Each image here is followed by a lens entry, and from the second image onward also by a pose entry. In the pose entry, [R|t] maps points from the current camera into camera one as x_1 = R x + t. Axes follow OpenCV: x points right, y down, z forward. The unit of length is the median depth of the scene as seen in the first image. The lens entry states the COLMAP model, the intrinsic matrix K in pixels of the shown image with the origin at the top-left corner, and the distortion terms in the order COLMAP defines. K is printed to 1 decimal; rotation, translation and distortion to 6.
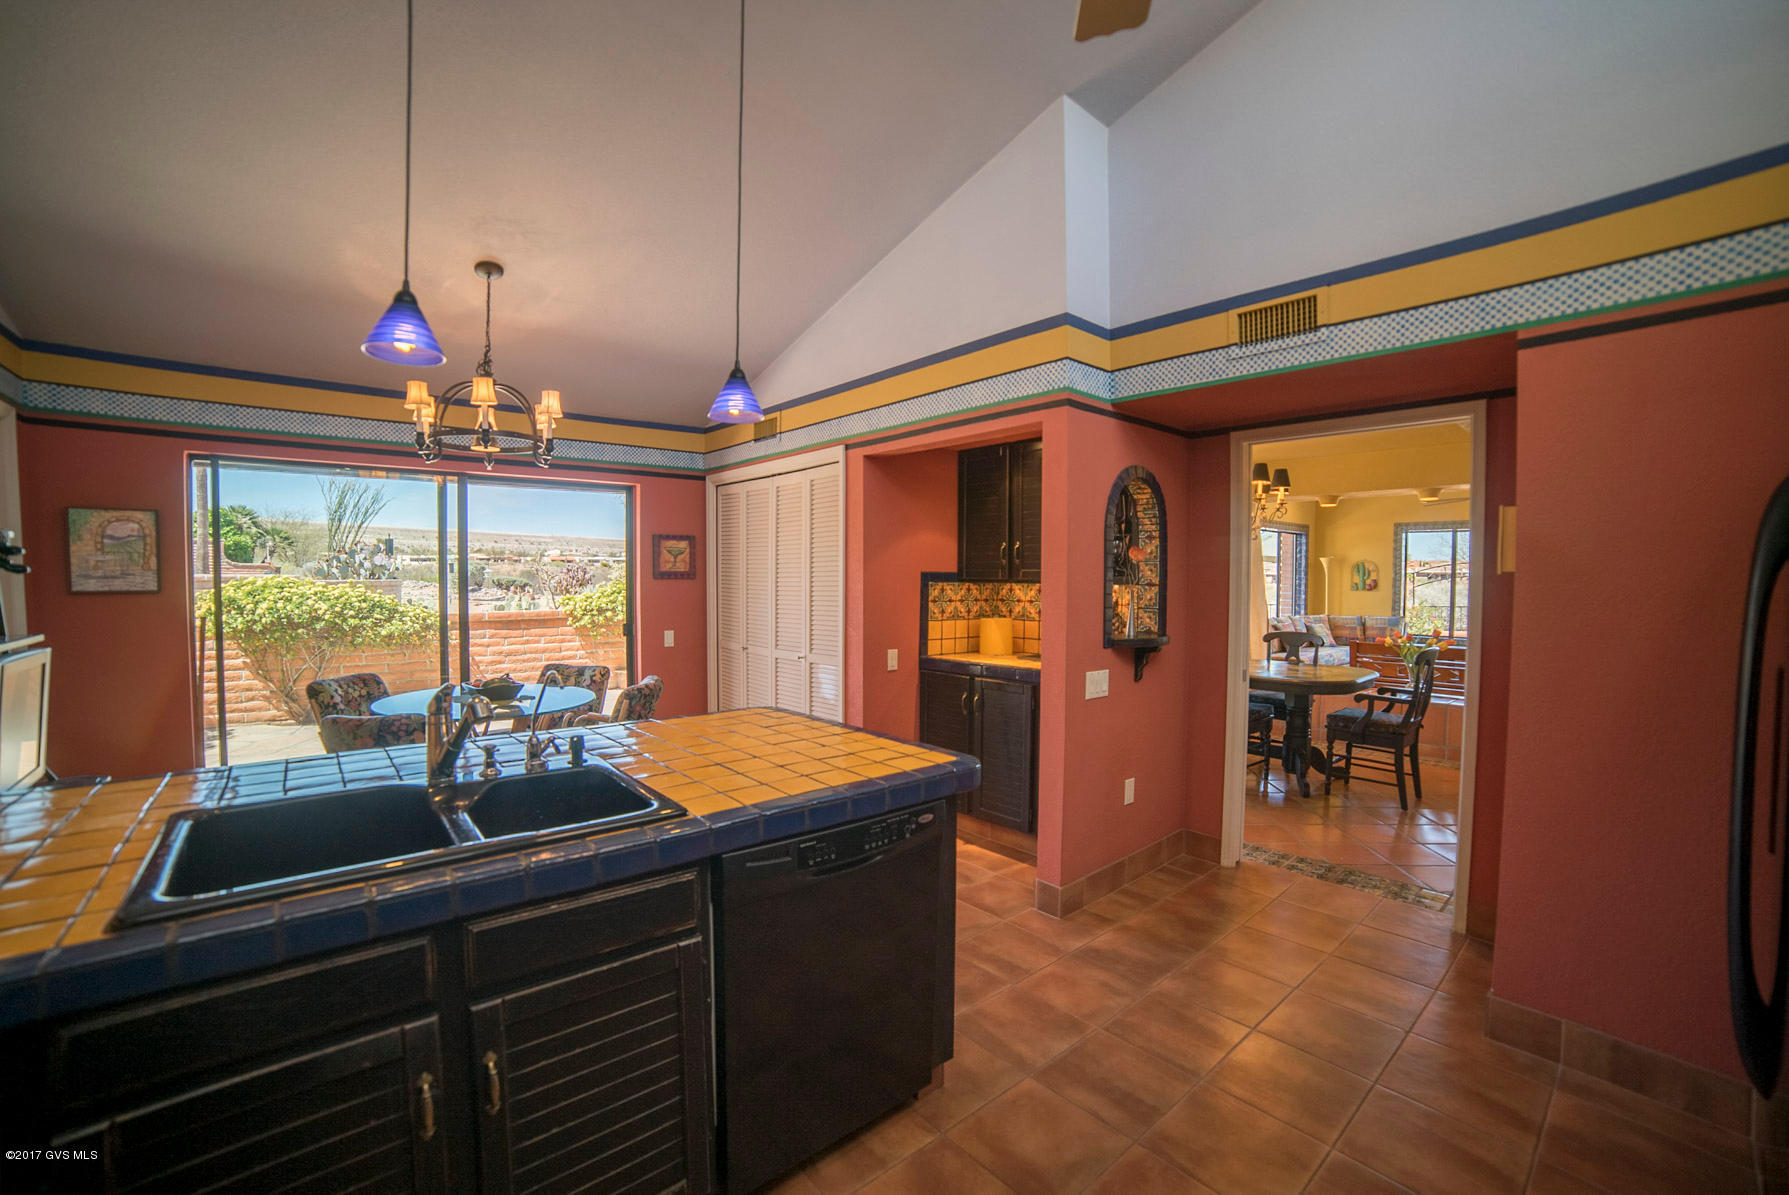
lens RADIAL K [[749.0, 0, 886.9], [0, 749.0, 598.9], [0, 0, 1]] dist [-0.095373, 0.033029]
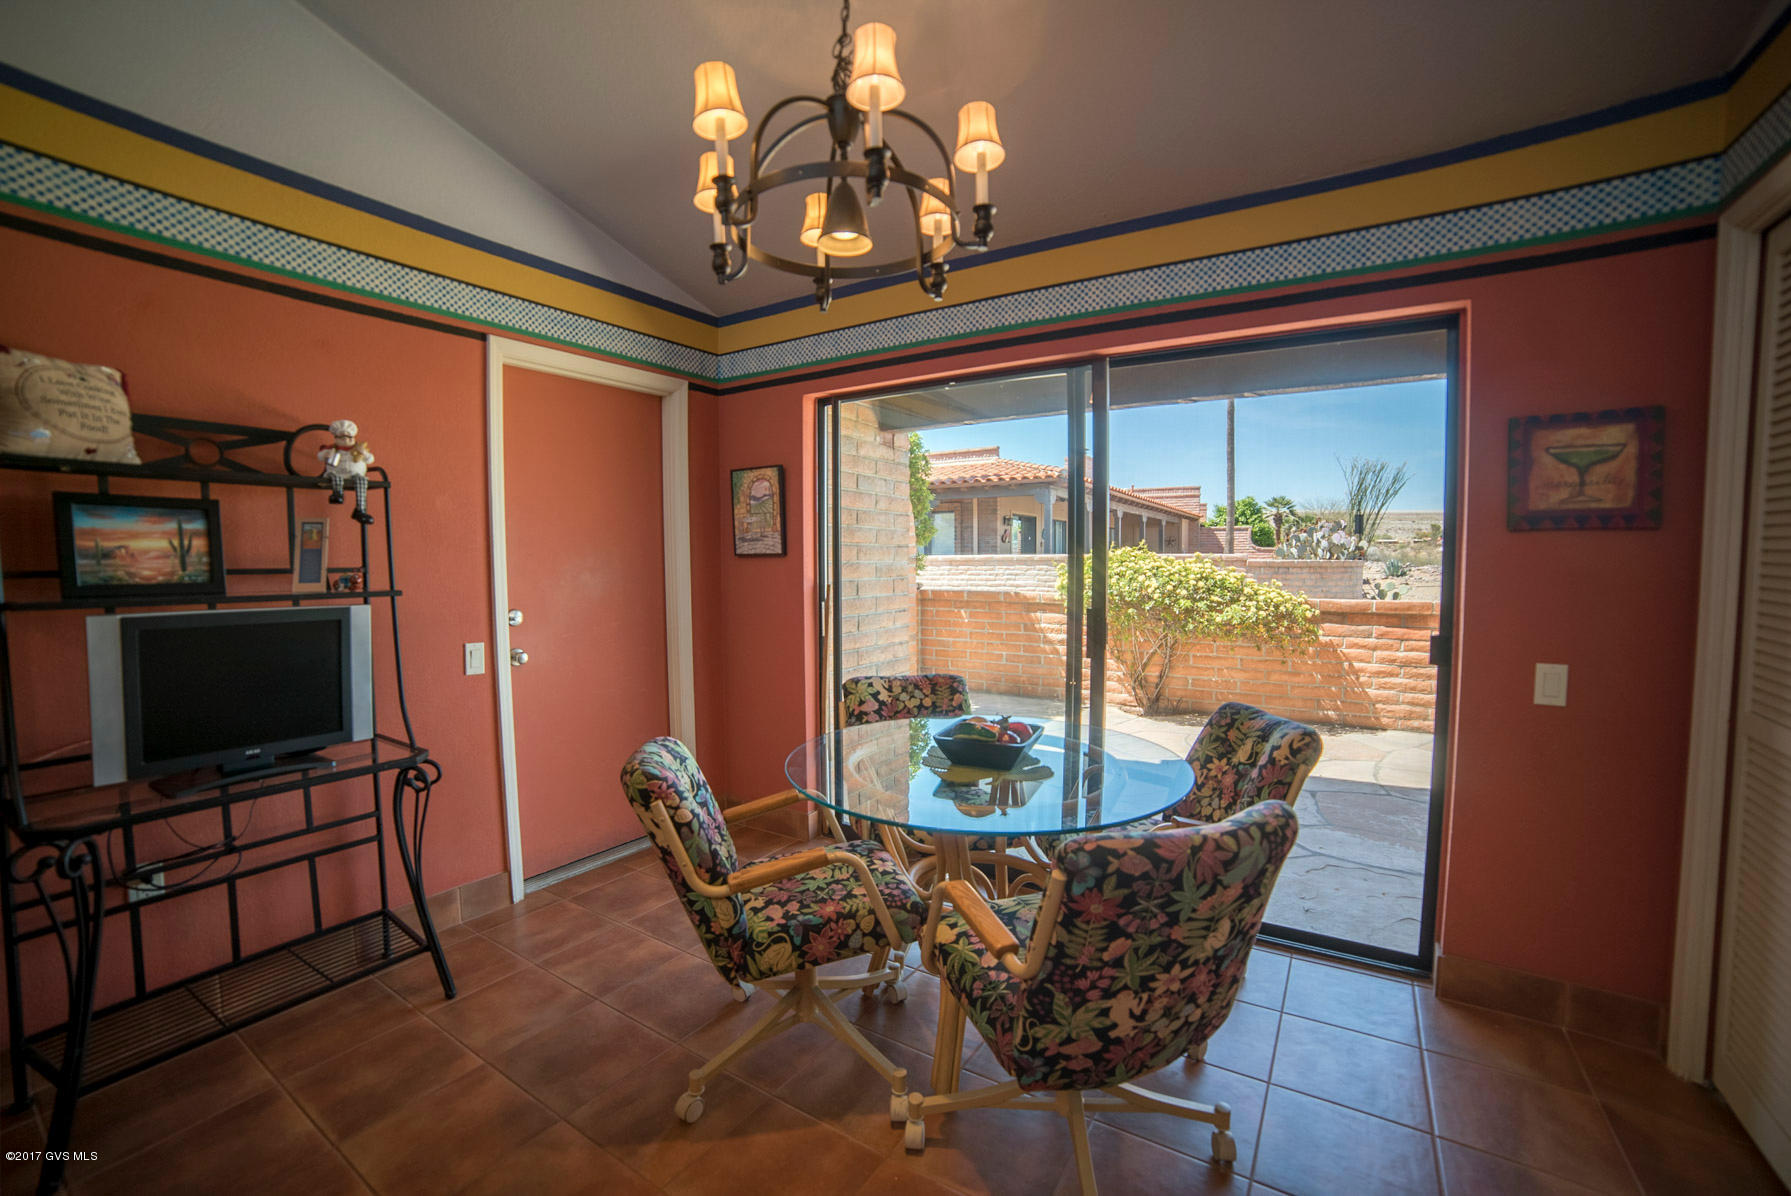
lens RADIAL K [[735.2, 0, 895.6], [0, 735.2, 607.9], [0, 0, 1]] dist [-0.096745, 0.027433]
pose [[0.286356, 0.056297, -0.956468, -0.076249], [-0.026365, 0.998357, 0.050870, 0.006496], [0.957760, 0.010651, 0.287370, 0.856075]]
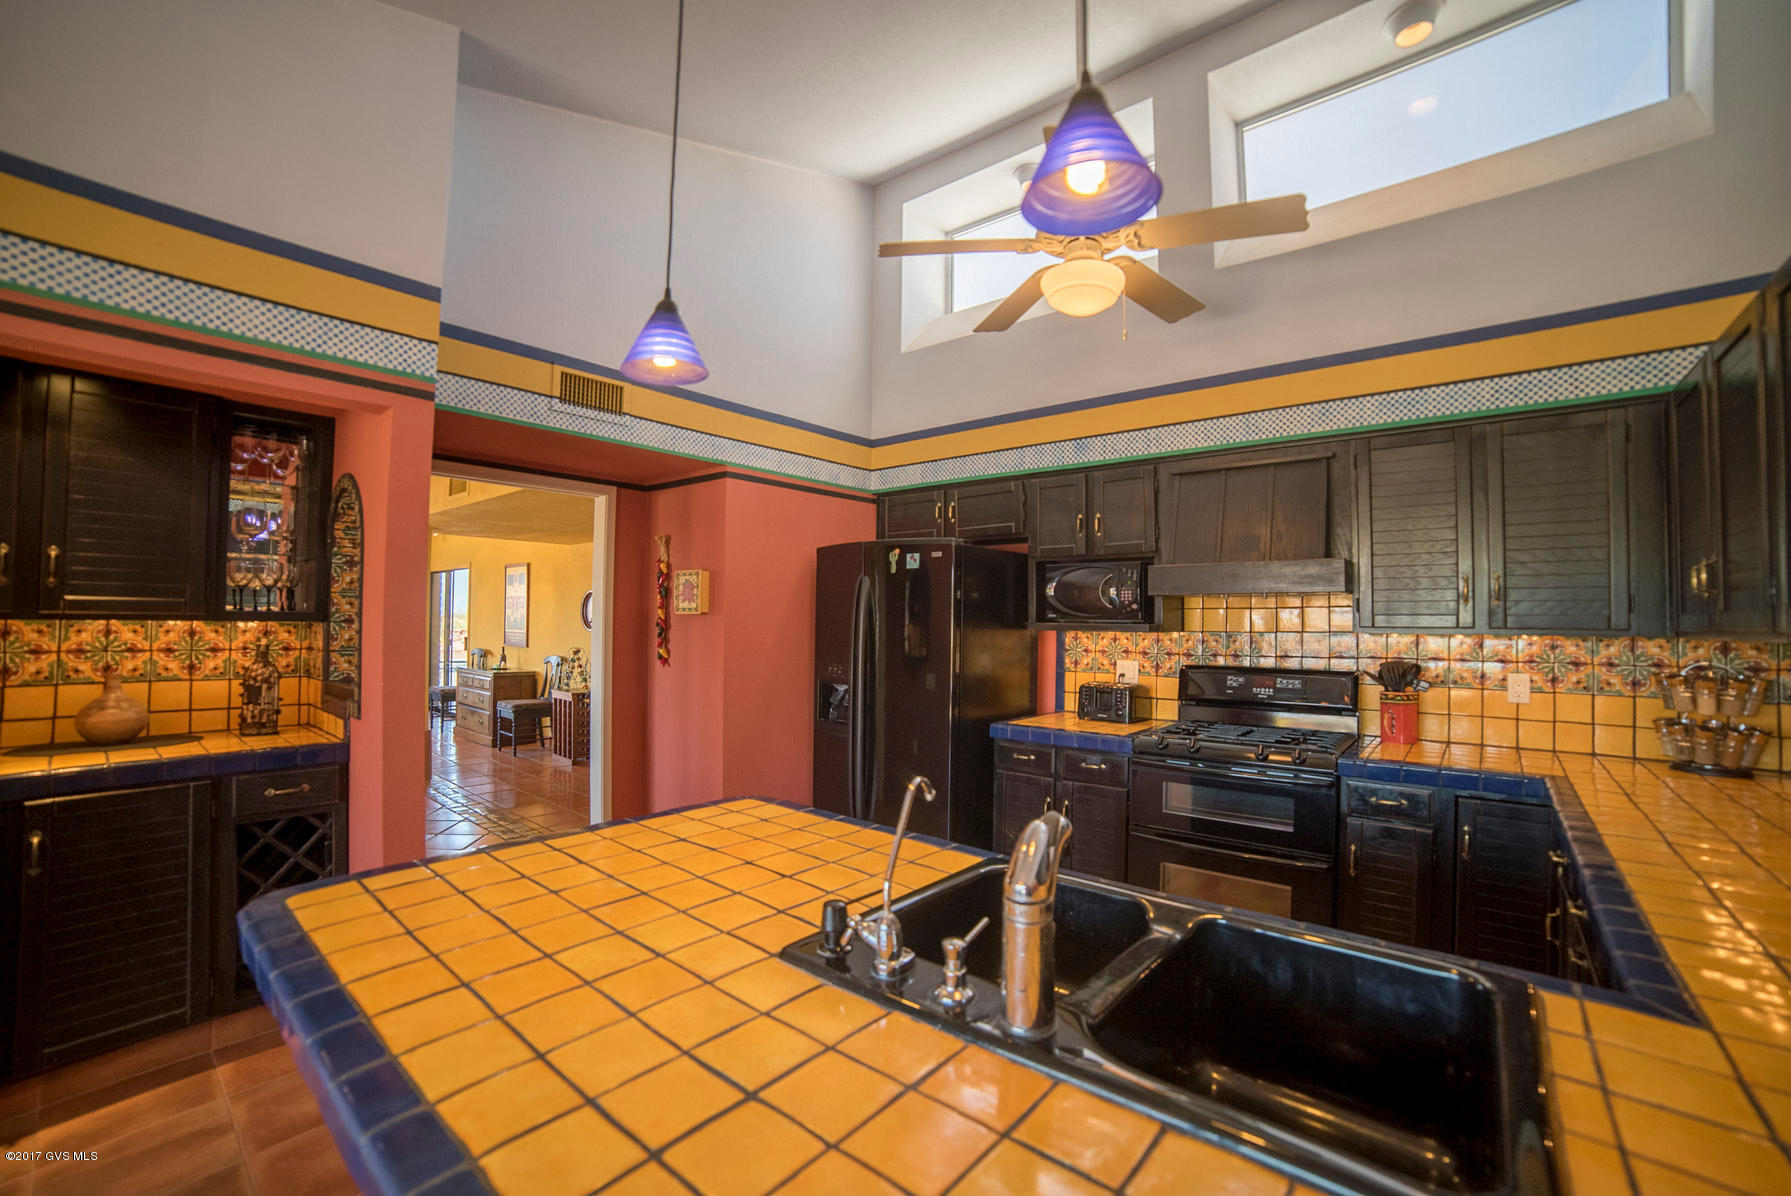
lens RADIAL K [[747.8, 0, 895.5], [0, 747.8, 598.0], [0, 0, 1]] dist [-0.103739, 0.038596]
pose [[-0.163556, 0.023868, 0.986245, -0.518329], [0.017683, 0.999618, -0.021260, -0.017630], [-0.986376, 0.013962, -0.163915, 0.541451]]
